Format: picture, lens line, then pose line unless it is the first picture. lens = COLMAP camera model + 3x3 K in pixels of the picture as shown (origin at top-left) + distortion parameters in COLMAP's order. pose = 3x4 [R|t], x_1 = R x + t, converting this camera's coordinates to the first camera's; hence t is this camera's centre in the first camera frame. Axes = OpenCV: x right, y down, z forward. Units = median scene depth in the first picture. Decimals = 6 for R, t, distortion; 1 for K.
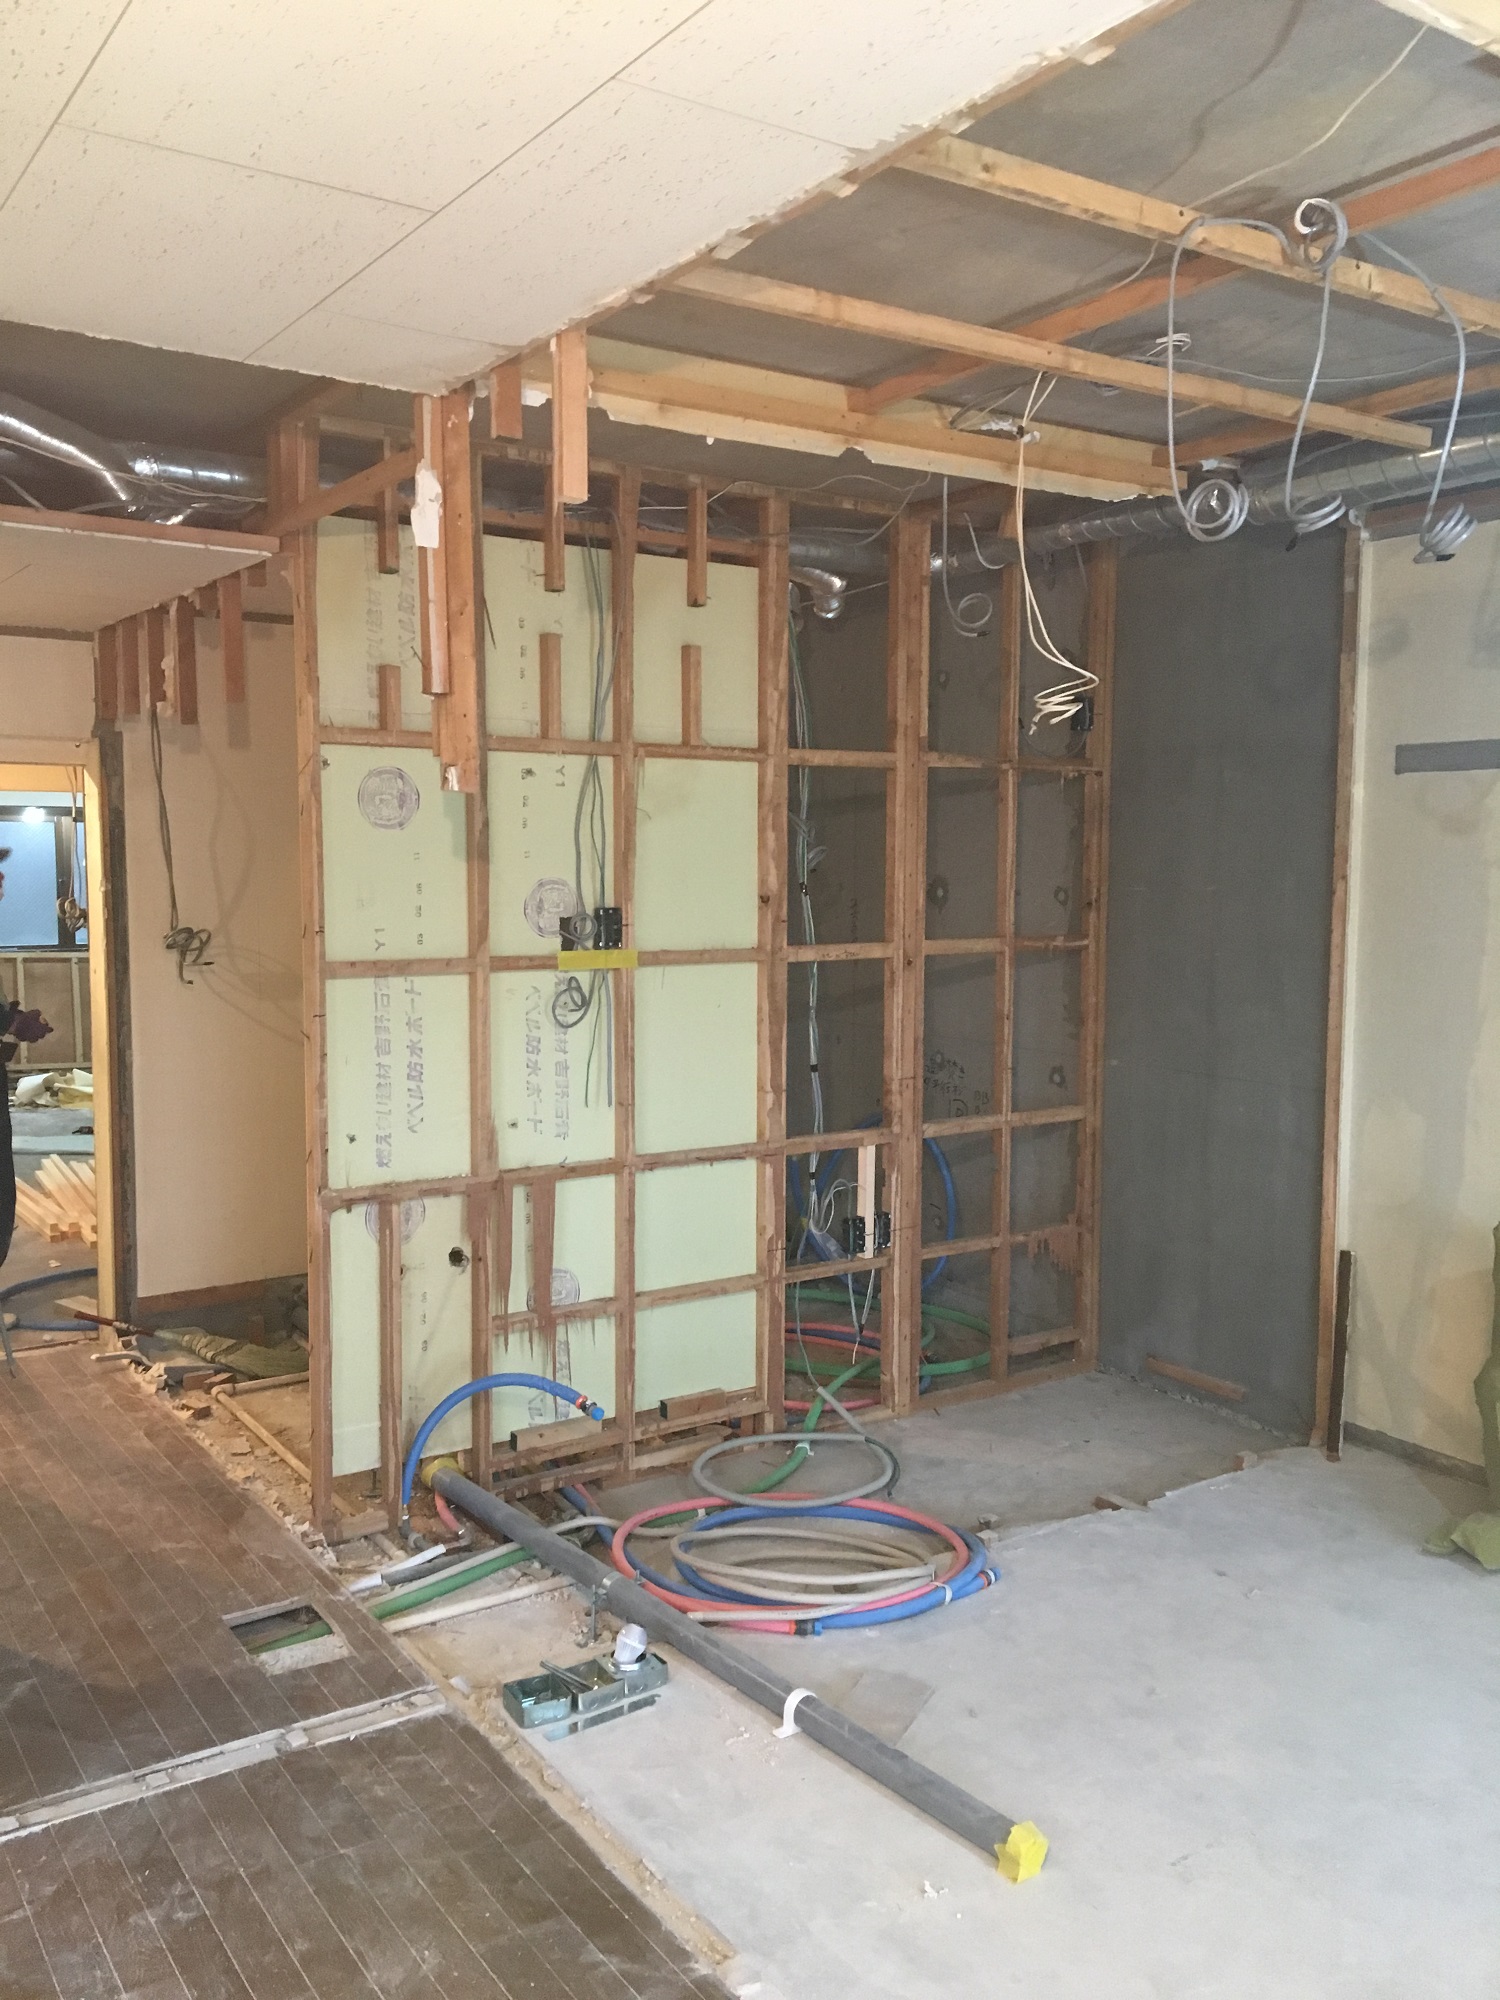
lens RADIAL K [[1712.7, 0, 750.0], [0, 1712.7, 1000.0], [0, 0, 1]] dist [0.076943, -0.009774]
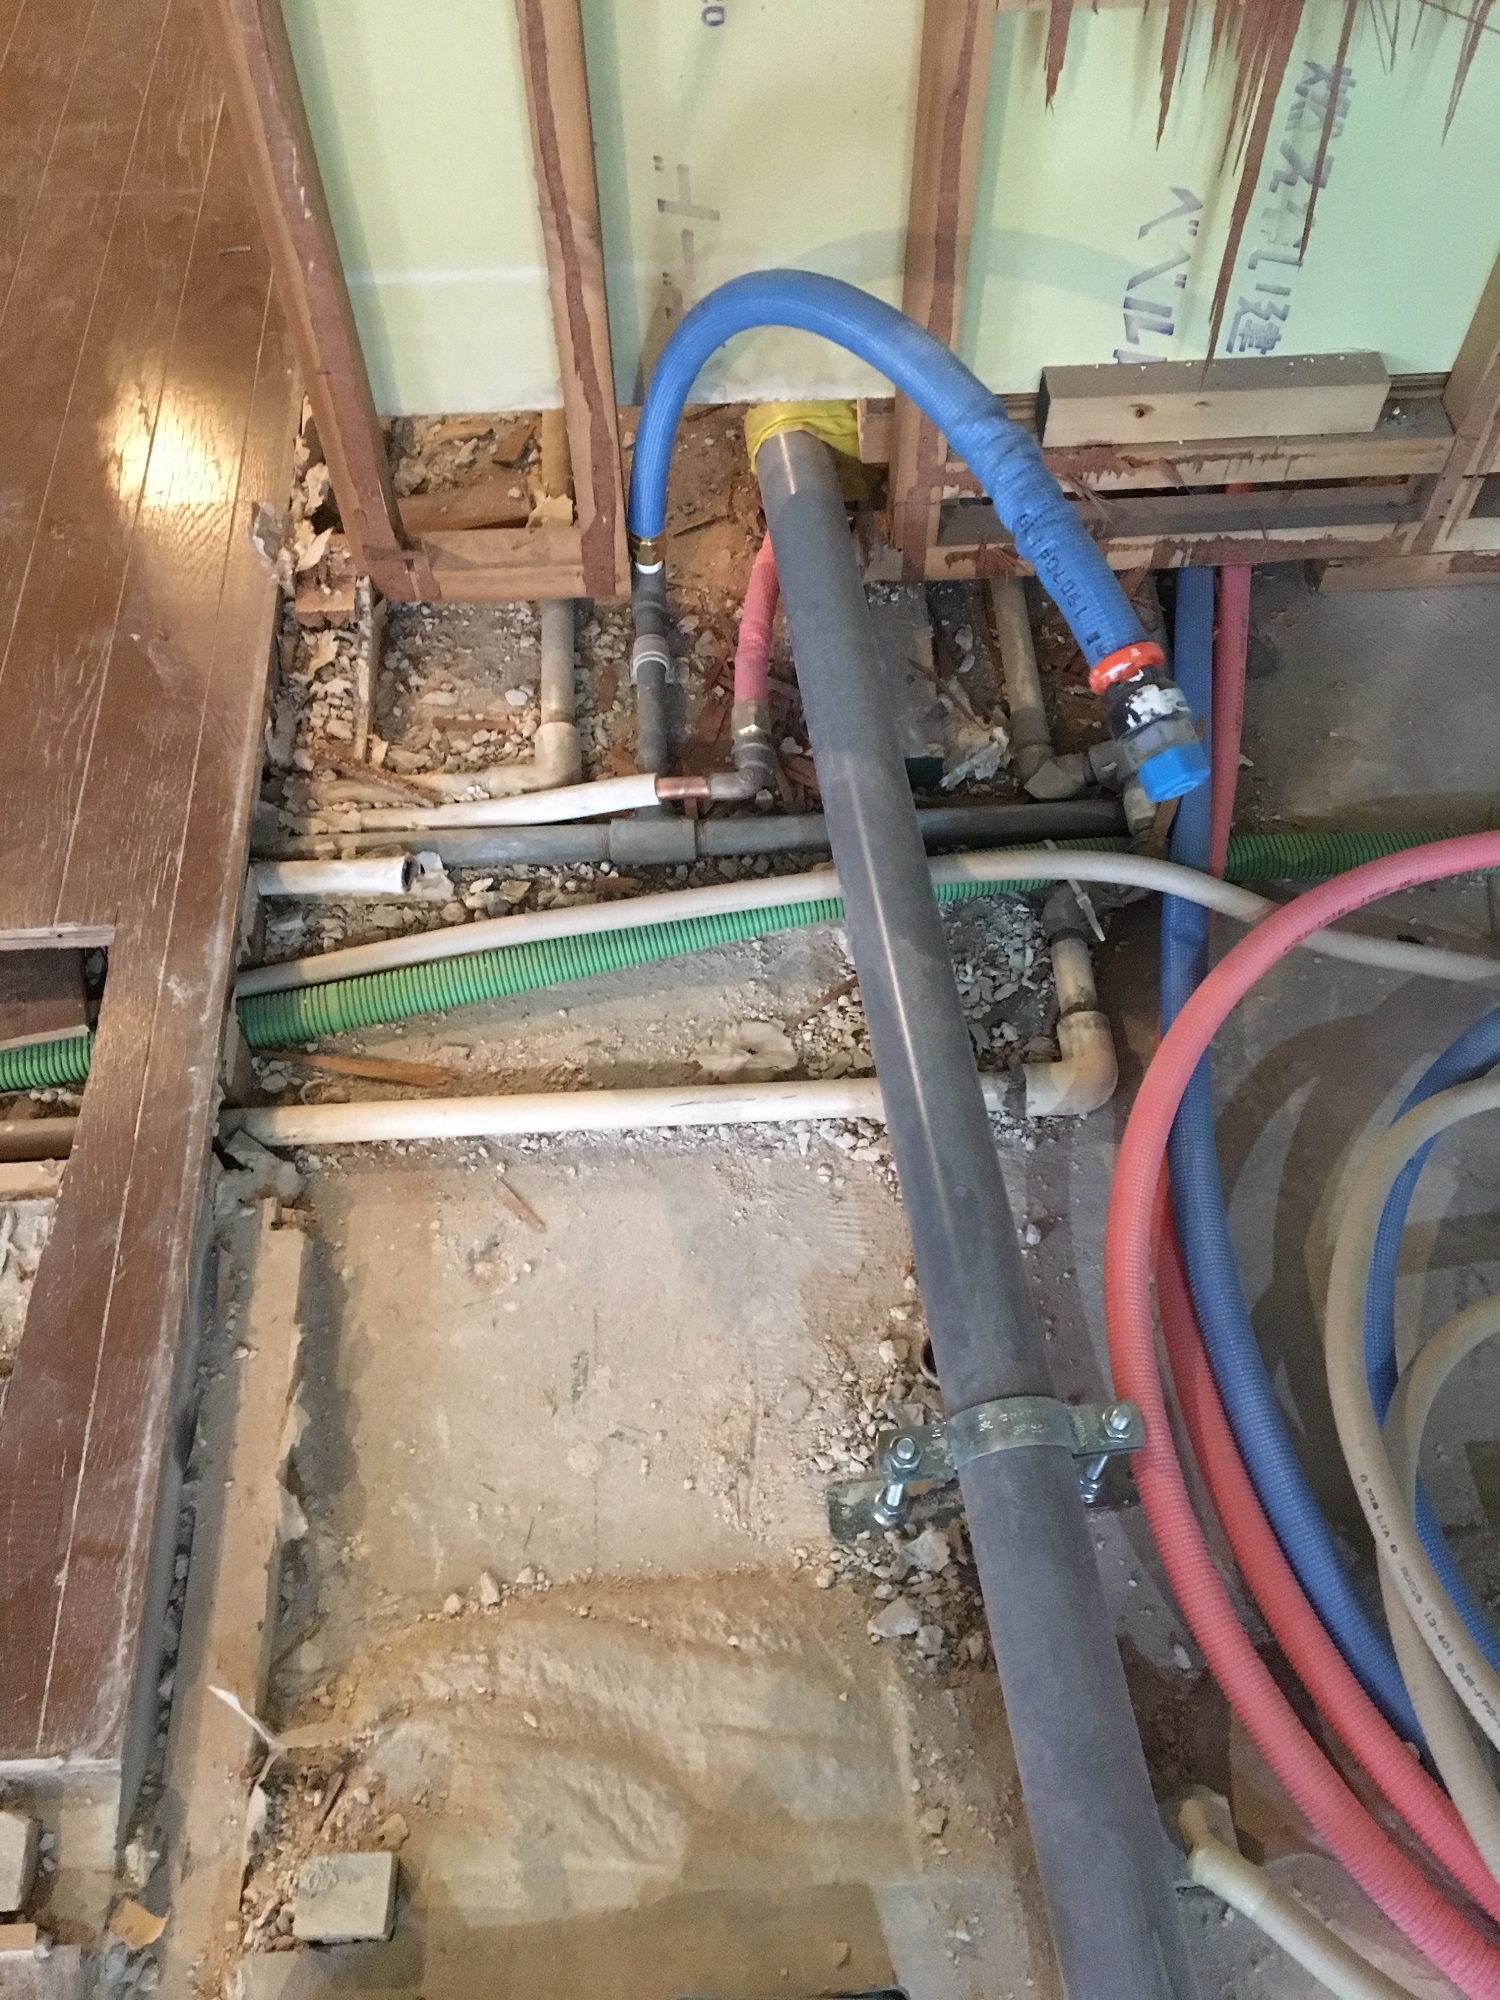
lens RADIAL K [[1712.7, 0, 750.0], [0, 1712.7, 1000.0], [0, 0, 1]] dist [0.076943, -0.009774]
pose [[0.857854, 0.430690, -0.280345, -0.057418], [-0.032224, 0.589540, 0.807096, 0.086123], [0.512883, -0.683337, 0.519618, 0.783082]]
